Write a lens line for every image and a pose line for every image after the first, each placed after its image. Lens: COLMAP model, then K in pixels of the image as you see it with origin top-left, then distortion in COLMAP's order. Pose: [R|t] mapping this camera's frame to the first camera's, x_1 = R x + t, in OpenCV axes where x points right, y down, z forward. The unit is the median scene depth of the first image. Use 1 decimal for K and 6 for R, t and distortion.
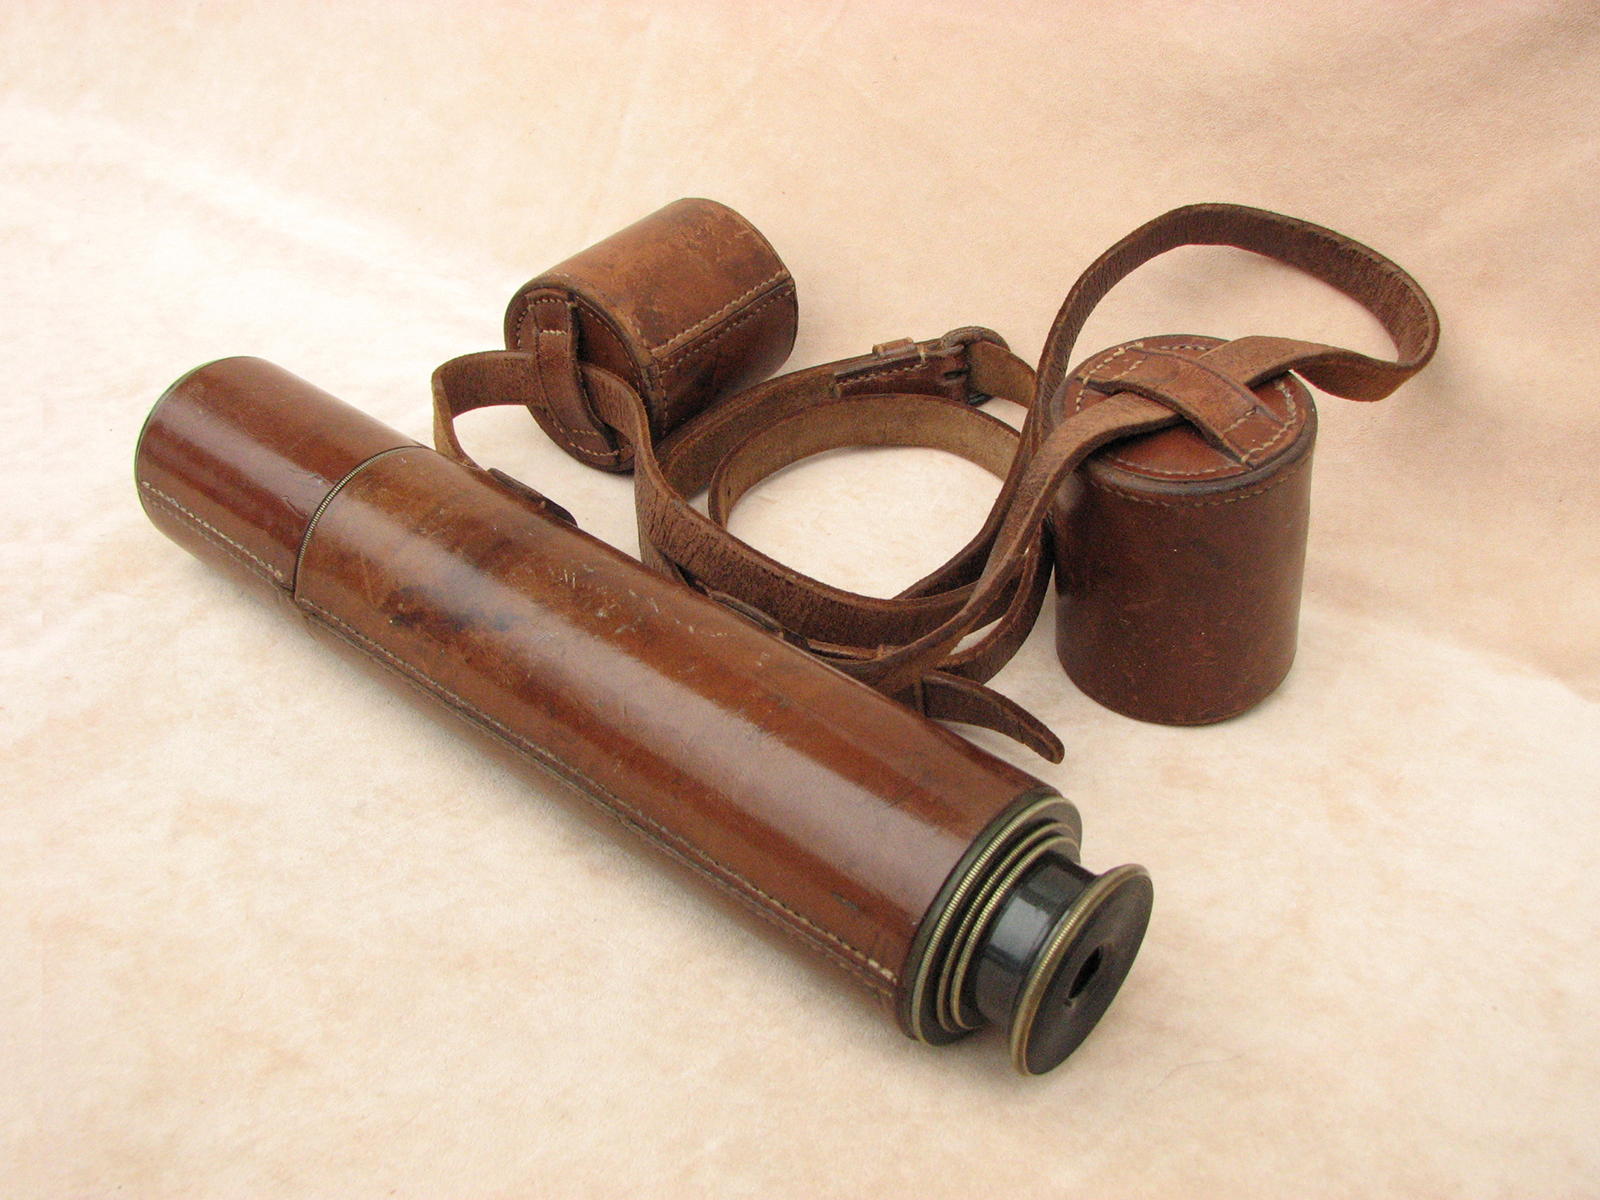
lens RADIAL K [[1773.8, 0, 800.0], [0, 1773.8, 600.0], [0, 0, 1]] dist [-0.190220, 0.210144]
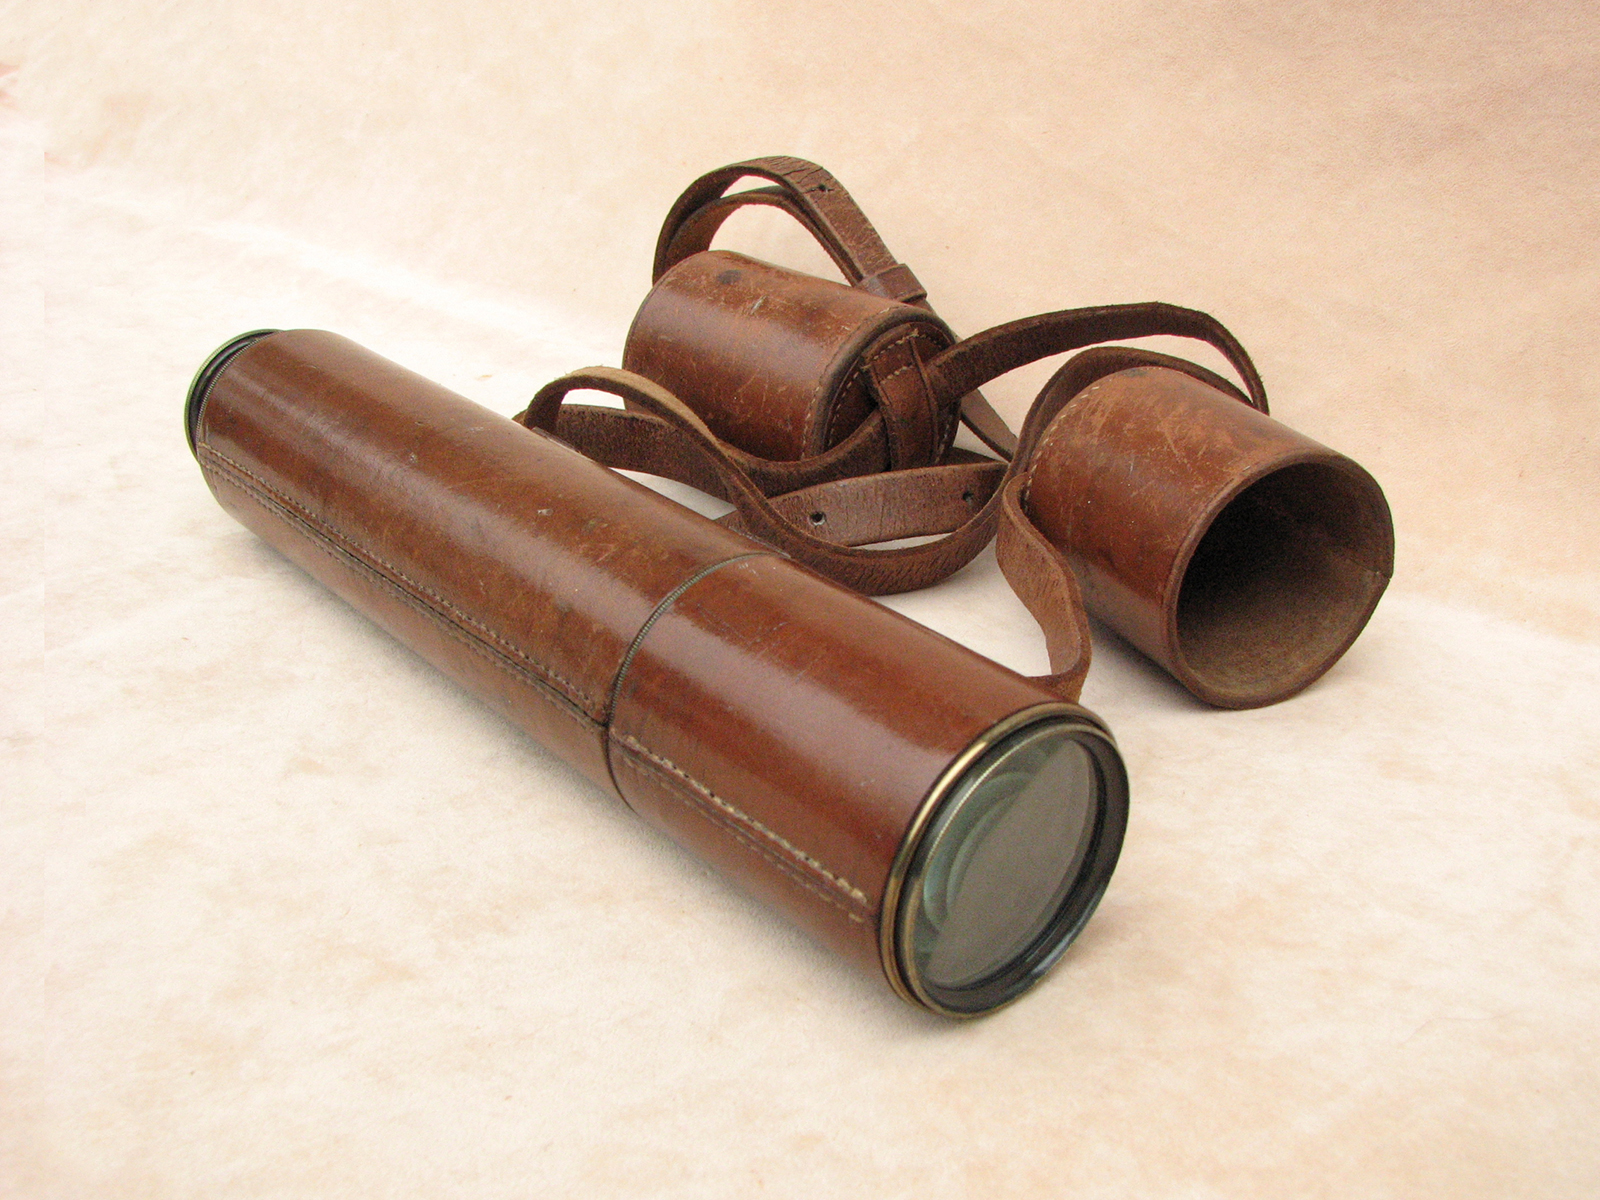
lens RADIAL K [[1773.8, 0, 800.0], [0, 1773.8, 600.0], [0, 0, 1]] dist [-0.190220, 0.210144]
pose [[0.997375, 0.015204, -0.070796, -0.032639], [-0.027627, 0.983649, -0.177964, 0.218956], [0.066932, 0.179453, 0.981487, 0.114974]]
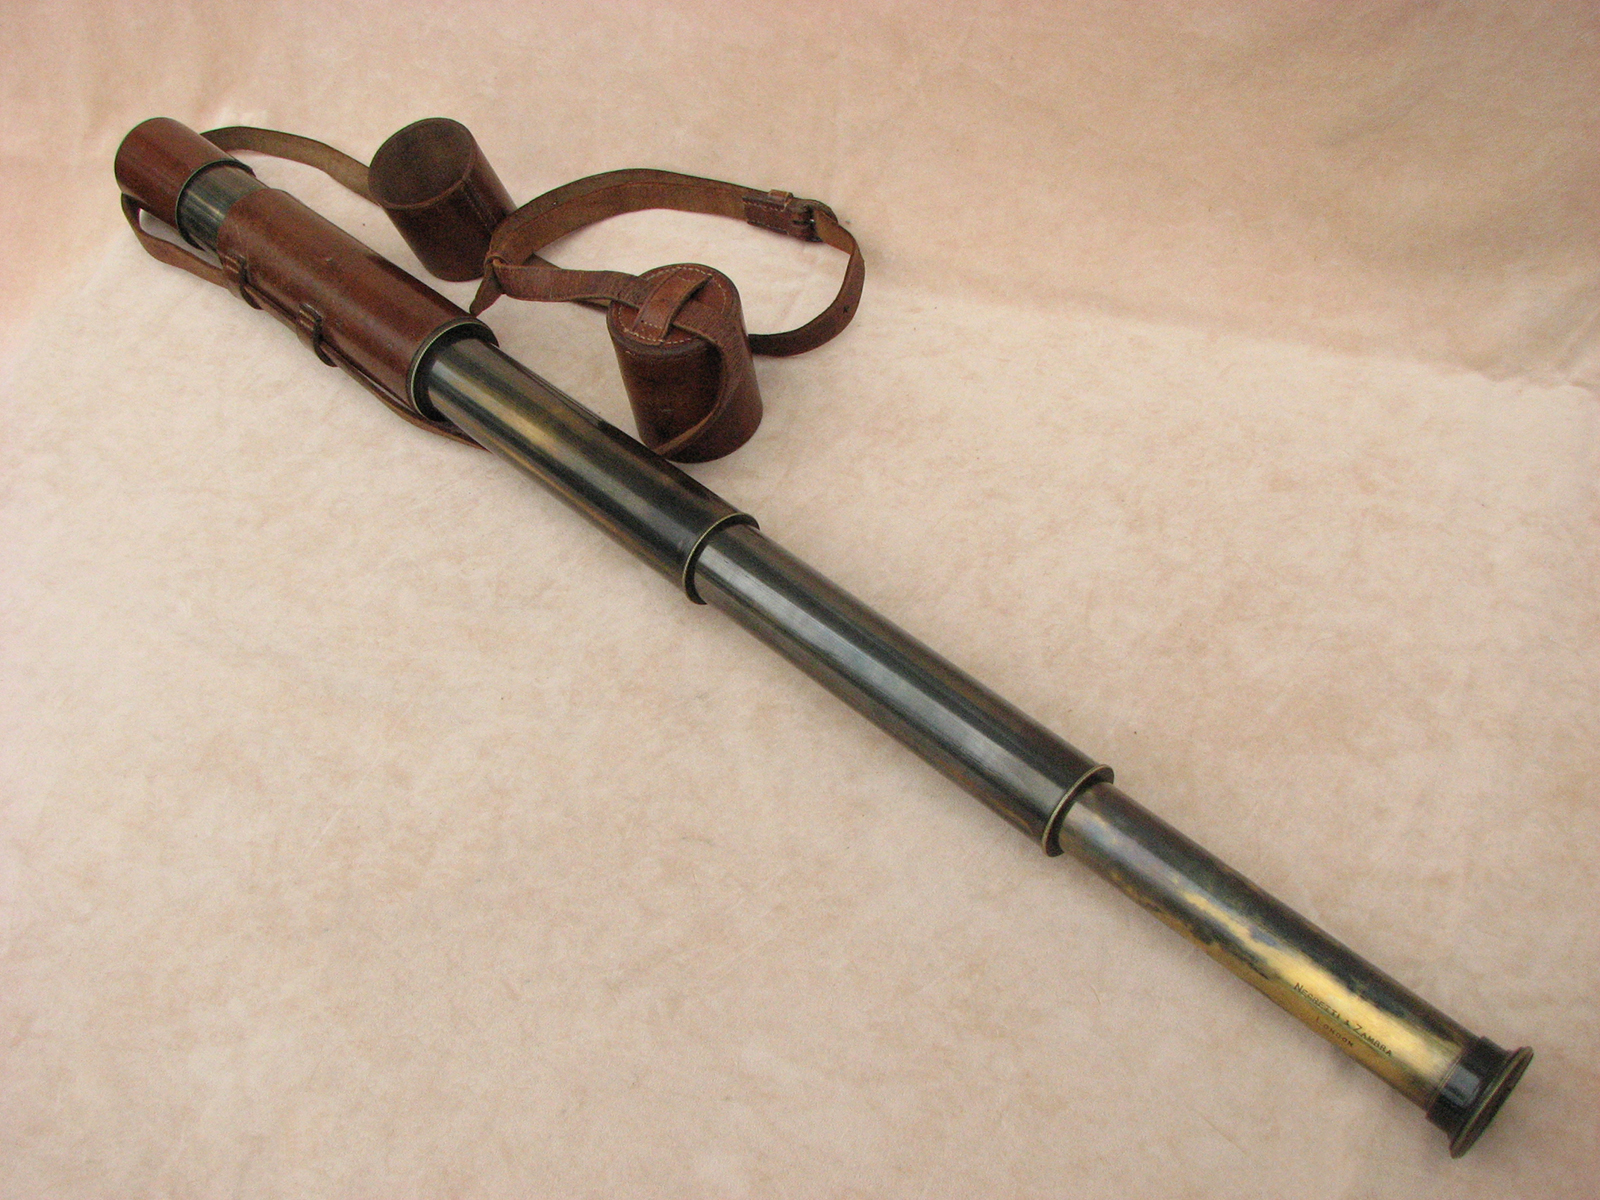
lens RADIAL K [[1773.8, 0, 800.0], [0, 1773.8, 600.0], [0, 0, 1]] dist [-0.190220, 0.210144]
pose [[0.971361, -0.232188, -0.050461, -0.251755], [0.237466, 0.941312, 0.239879, -0.415500], [-0.008198, -0.244992, 0.969490, -0.978063]]
